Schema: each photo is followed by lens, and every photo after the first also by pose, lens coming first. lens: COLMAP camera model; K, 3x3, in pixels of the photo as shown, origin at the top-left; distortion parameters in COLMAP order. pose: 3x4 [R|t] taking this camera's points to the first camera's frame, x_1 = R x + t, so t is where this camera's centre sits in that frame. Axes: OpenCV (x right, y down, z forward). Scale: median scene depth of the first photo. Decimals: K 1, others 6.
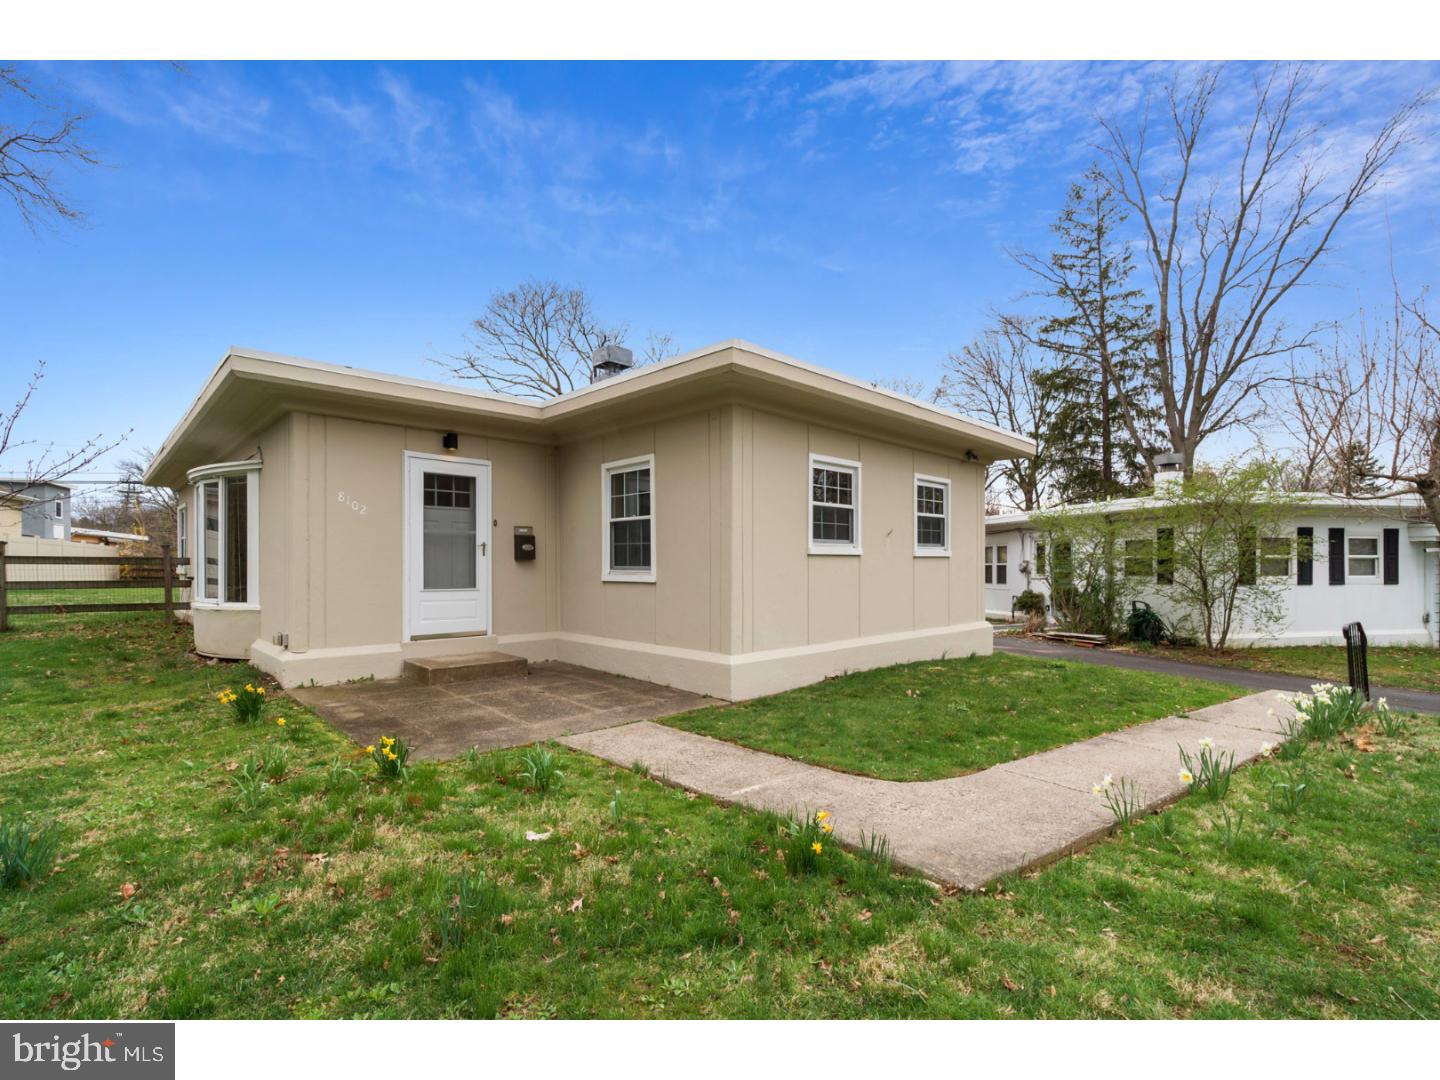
lens RADIAL K [[669.2, 0, 711.8], [0, 669.2, 575.5], [0, 0, 1]] dist [0.000403, -0.000601]
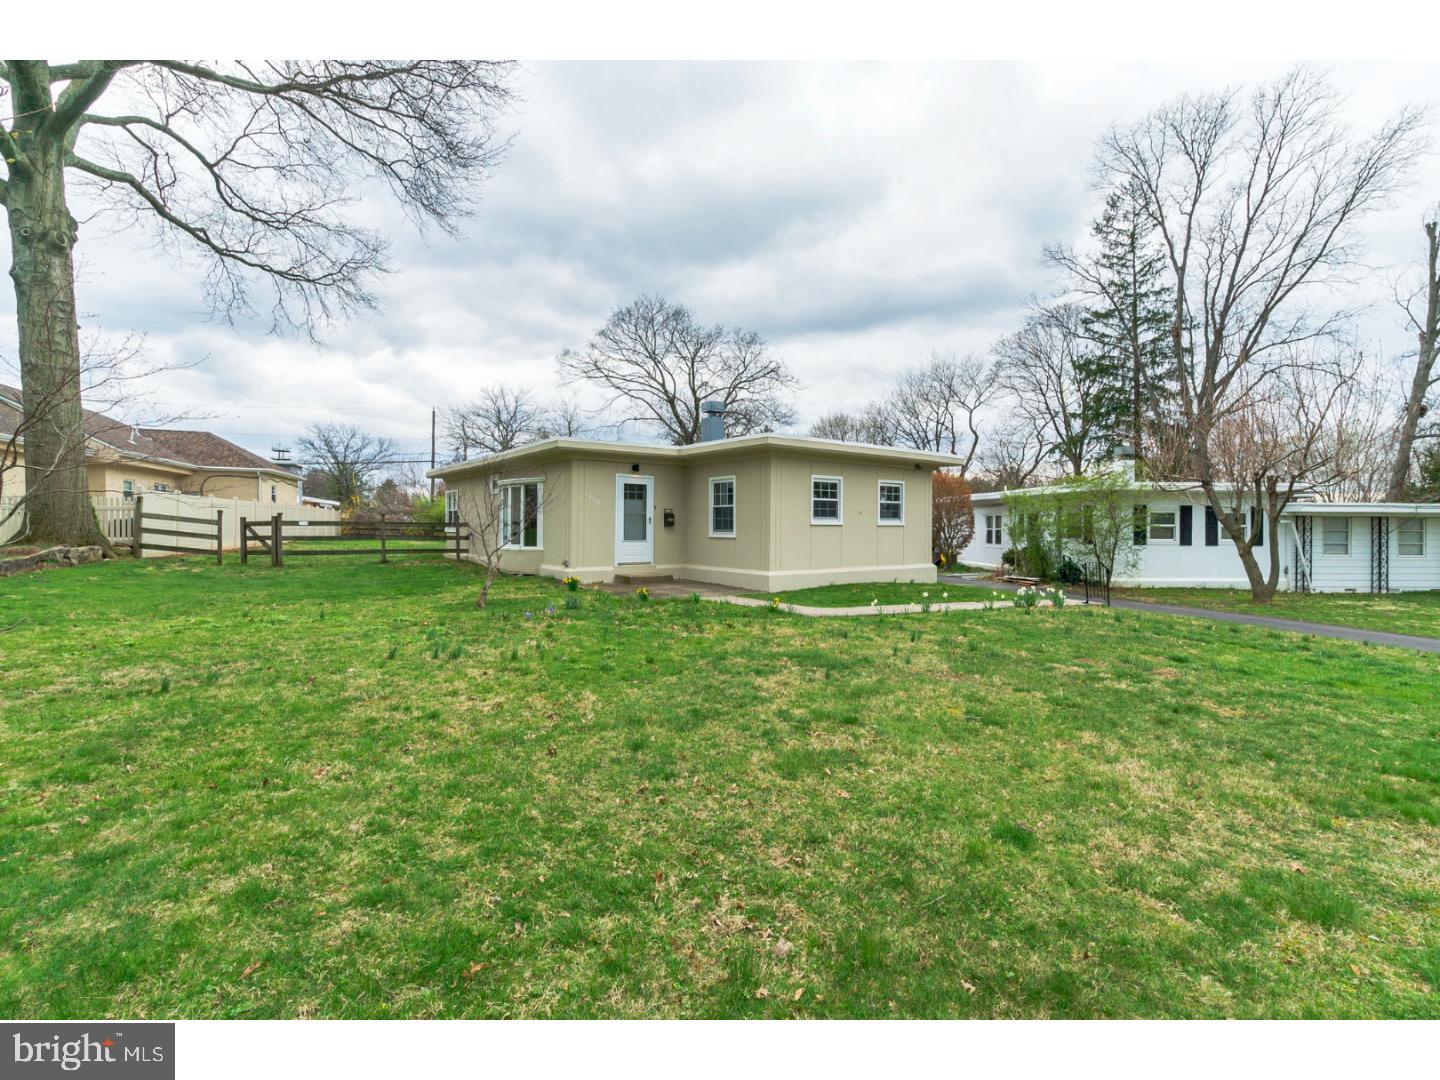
lens RADIAL K [[669.2, 0, 718.4], [0, 669.2, 533.8], [0, 0, 1]] dist [0.000403, -0.000601]
pose [[0.992493, 0.007348, -0.122079, 0.099161], [-0.007903, 0.999961, -0.004066, 0.005606], [0.122045, 0.005001, 0.992512, -0.902886]]
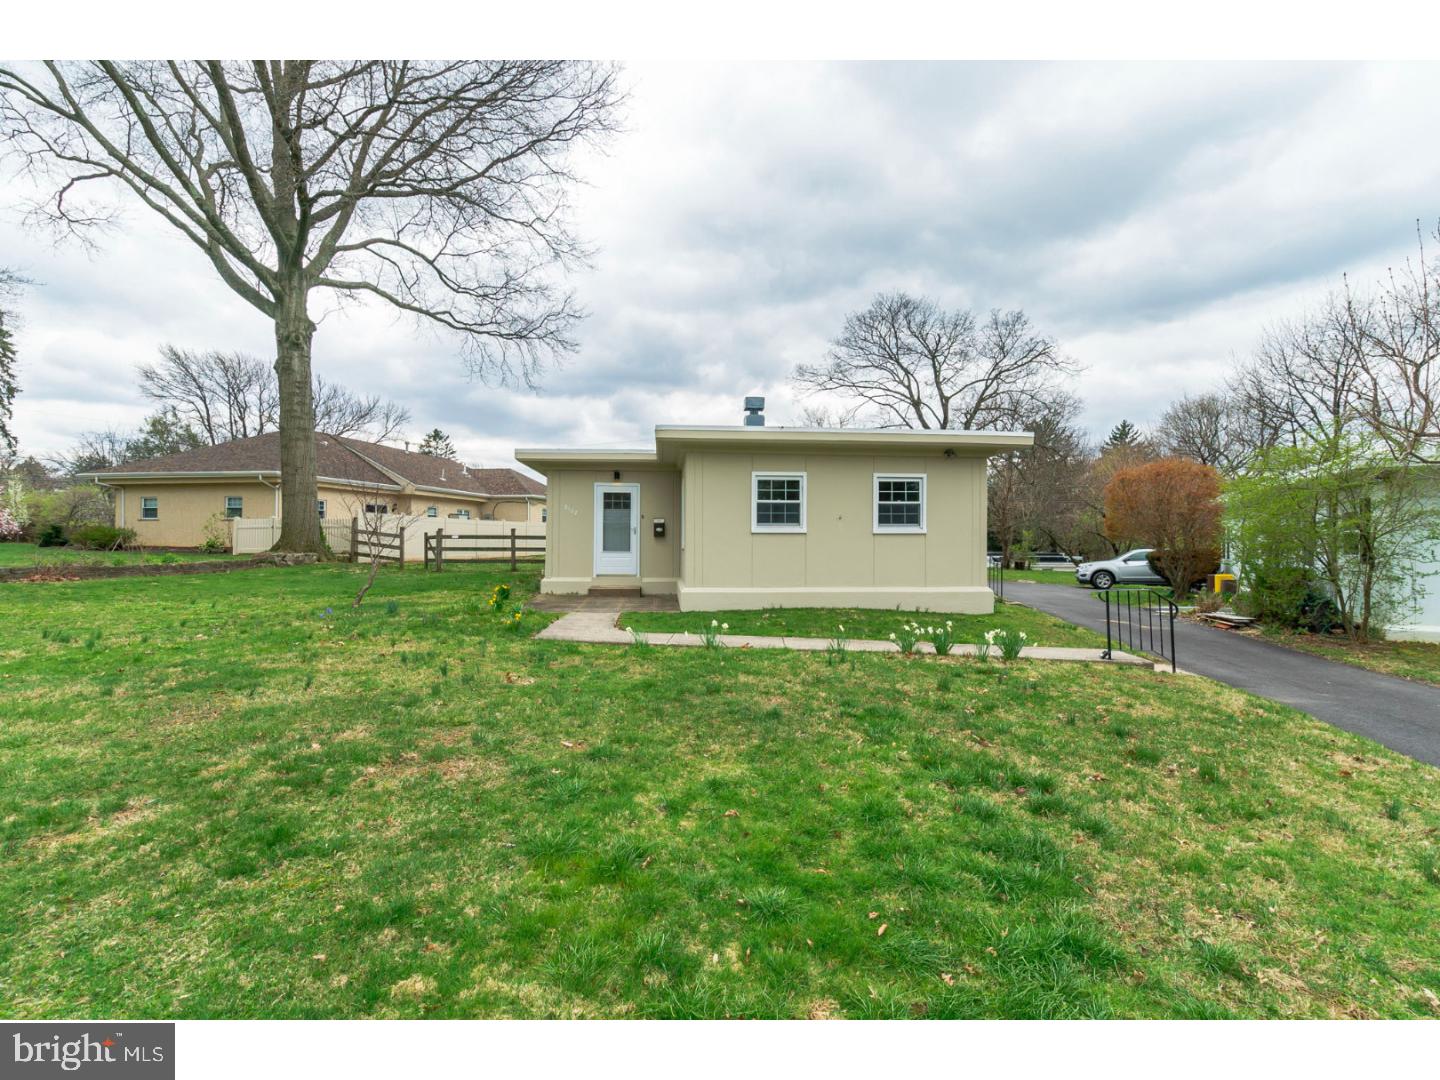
lens RADIAL K [[669.2, 0, 718.6], [0, 669.2, 544.7], [0, 0, 1]] dist [0.000403, -0.000601]
pose [[0.765039, 0.006252, -0.643954, 0.992900], [-0.015931, 0.999831, -0.009219, 0.012071], [0.643787, 0.017311, 0.765009, -0.268848]]
